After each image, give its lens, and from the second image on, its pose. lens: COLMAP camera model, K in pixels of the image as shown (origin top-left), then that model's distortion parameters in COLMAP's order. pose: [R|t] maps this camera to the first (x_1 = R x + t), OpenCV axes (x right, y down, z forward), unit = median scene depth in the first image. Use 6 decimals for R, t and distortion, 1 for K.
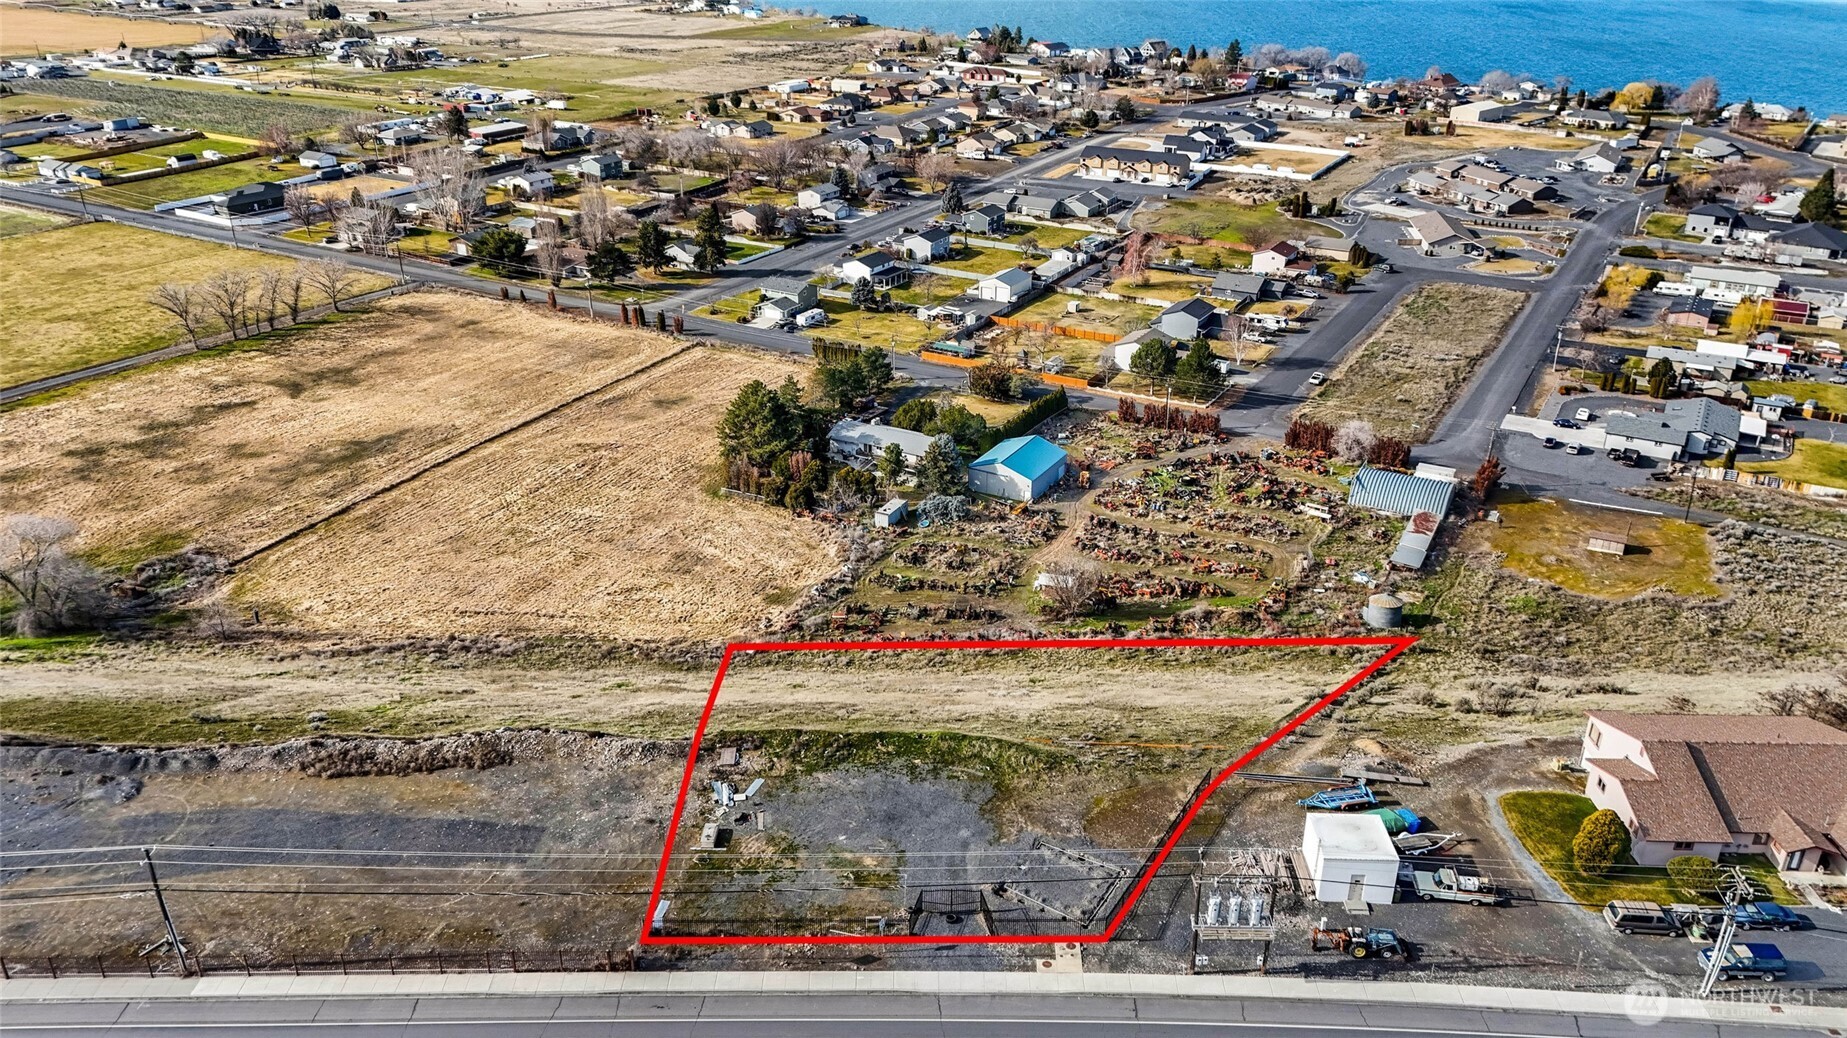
lens RADIAL K [[1351.2, 0, 926.7], [0, 1351.2, 523.9], [0, 0, 1]] dist [0.057393, -0.040120]
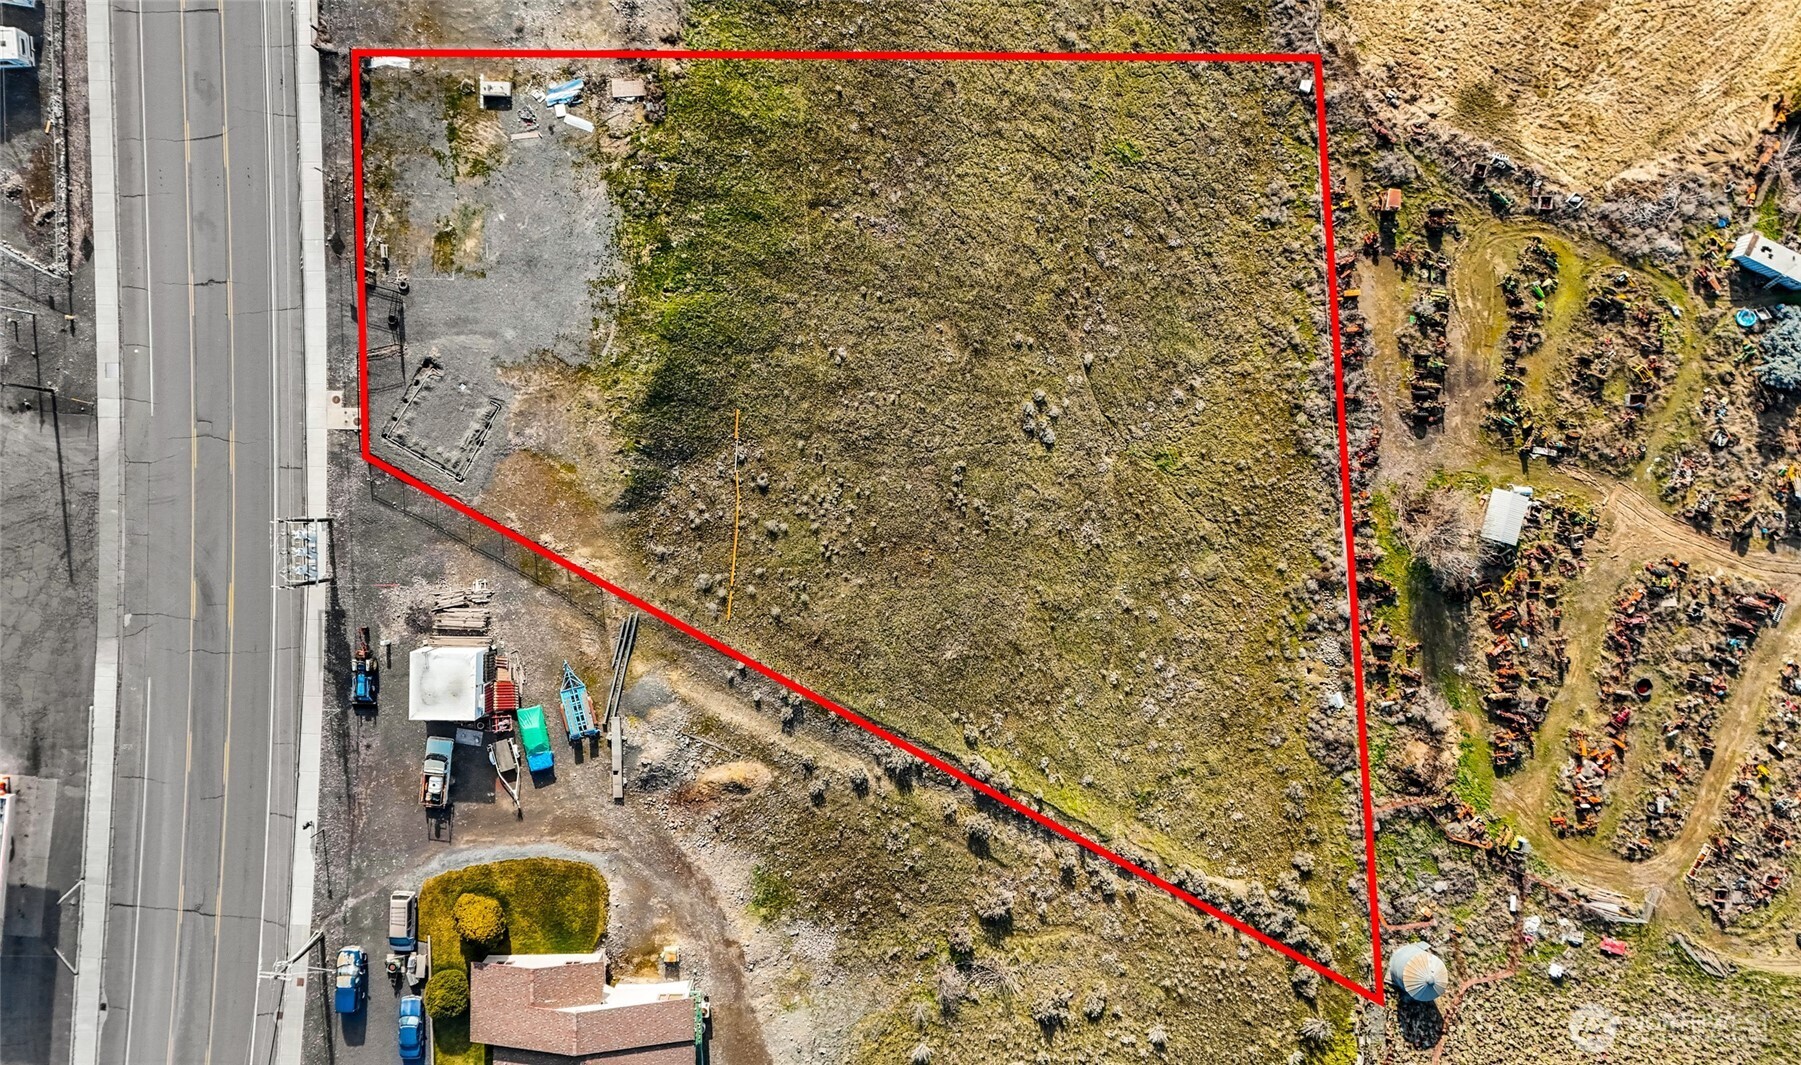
lens RADIAL K [[1509.0, 0, 901.9], [0, 1509.0, 509.0], [0, 0, 1]] dist [0.013811, 0.007759]
pose [[0.008530, 0.999809, 0.017604, 0.039237], [-0.443046, -0.012004, 0.896419, -0.257590], [0.896458, -0.015446, 0.442858, 0.203593]]
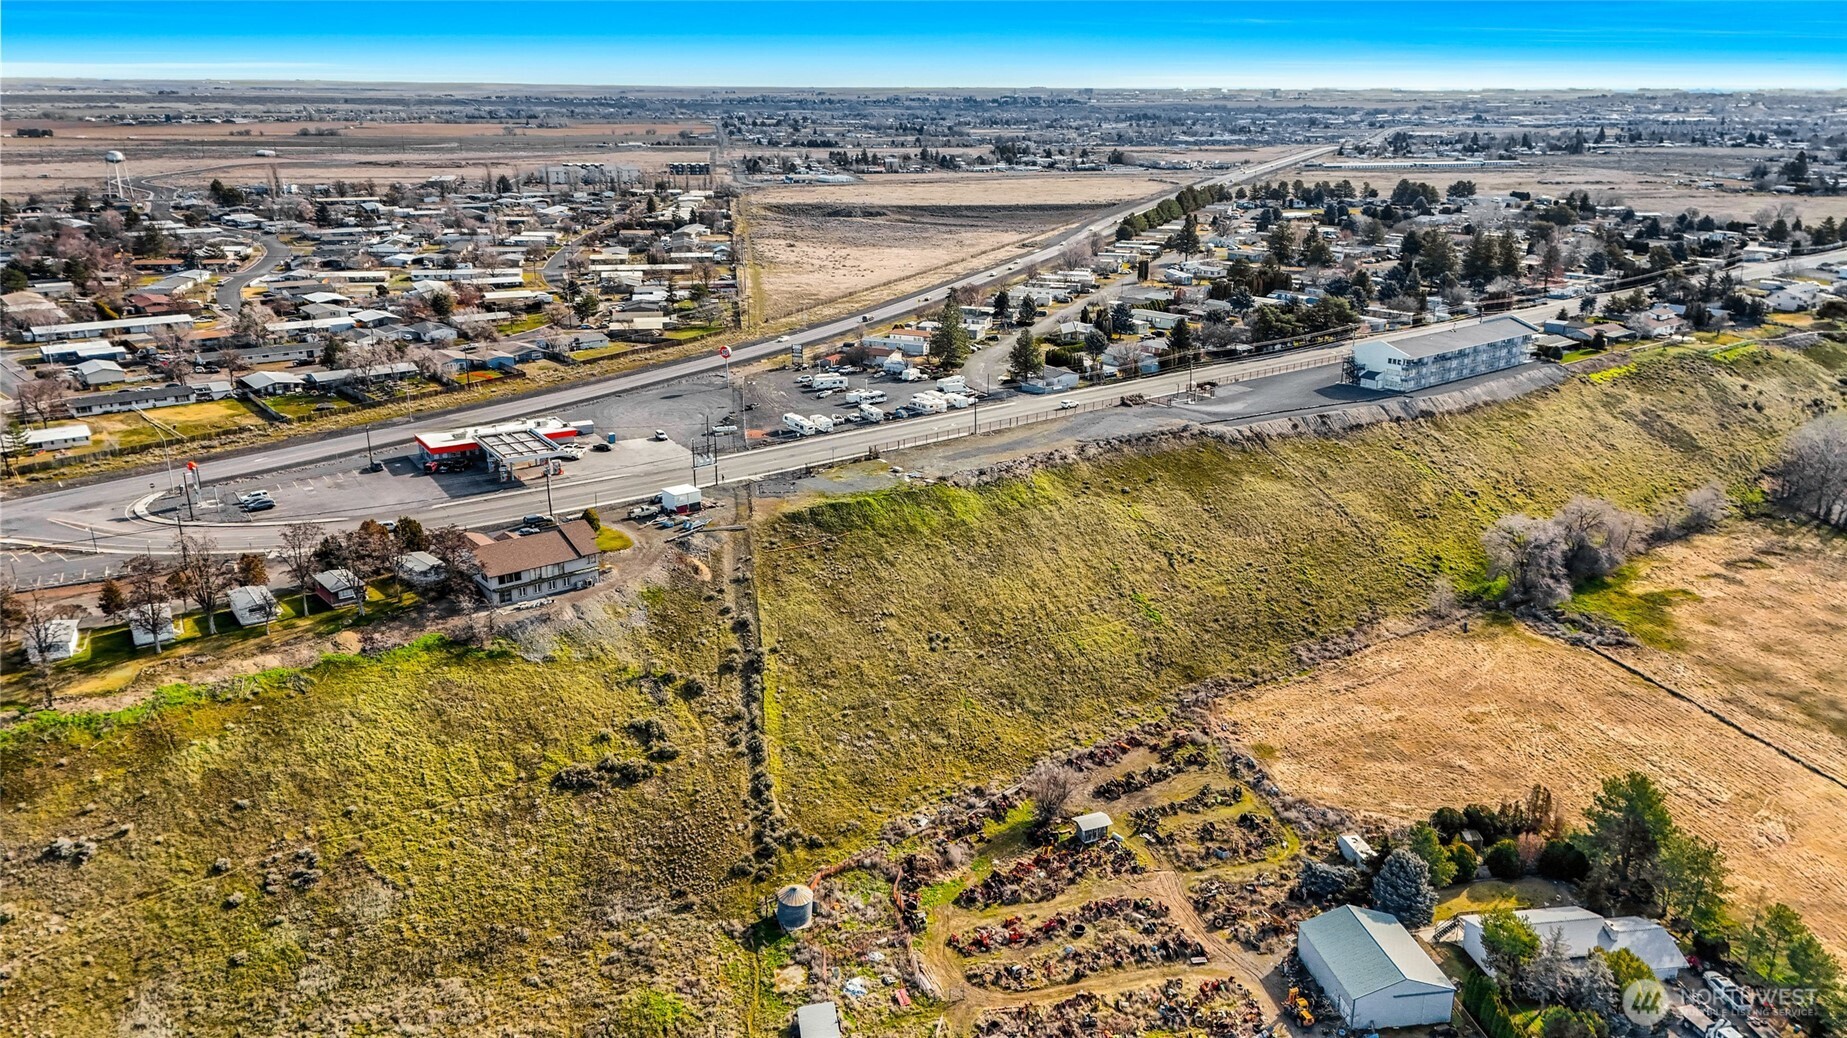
lens RADIAL K [[1351.2, 0, 926.7], [0, 1351.2, 523.9], [0, 0, 1]] dist [0.057393, -0.040120]
pose [[-0.782031, 0.189474, -0.593740, 0.376362], [-0.267103, 0.758849, 0.593973, -0.346030], [0.563101, 0.623095, -0.542835, 0.684170]]
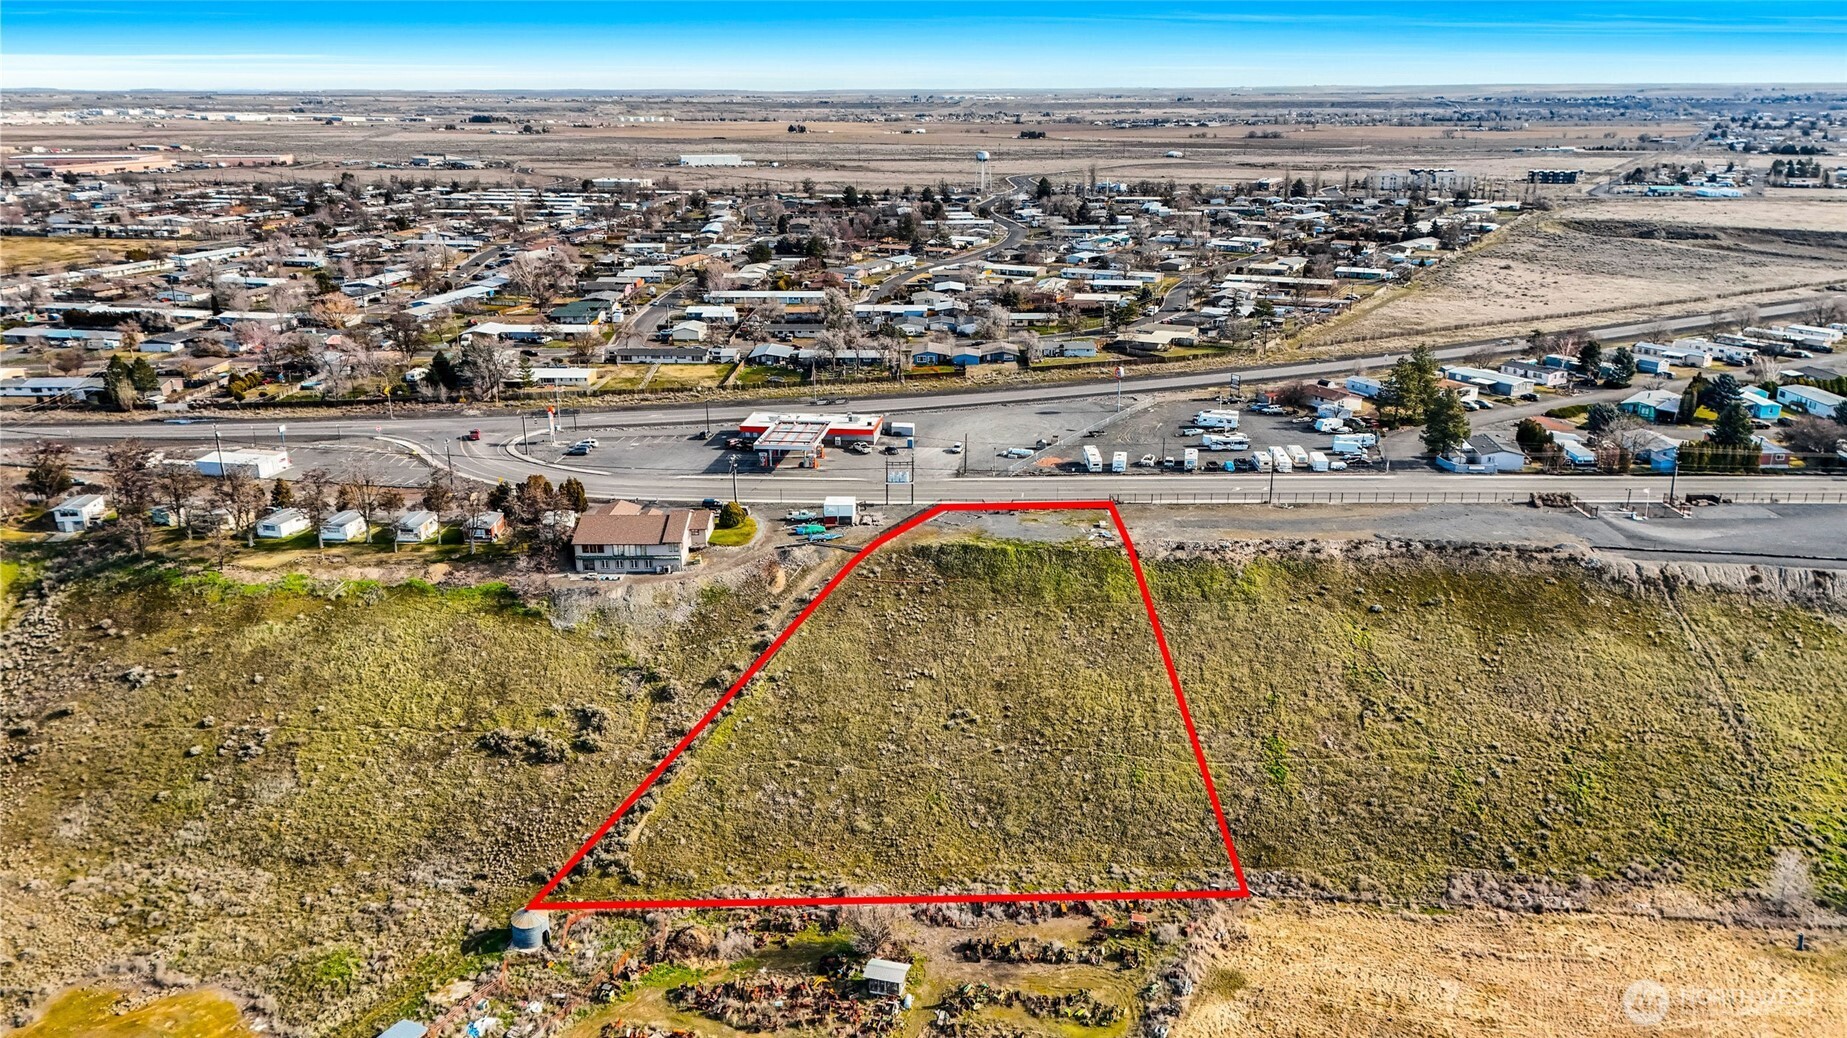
lens RADIAL K [[1351.2, 0, 926.7], [0, 1351.2, 523.9], [0, 0, 1]] dist [0.057393, -0.040120]
pose [[-0.999959, 0.000490, 0.009074, 0.033241], [0.006538, 0.732335, 0.680914, -0.365011], [-0.006311, 0.680945, -0.732308, 0.726793]]
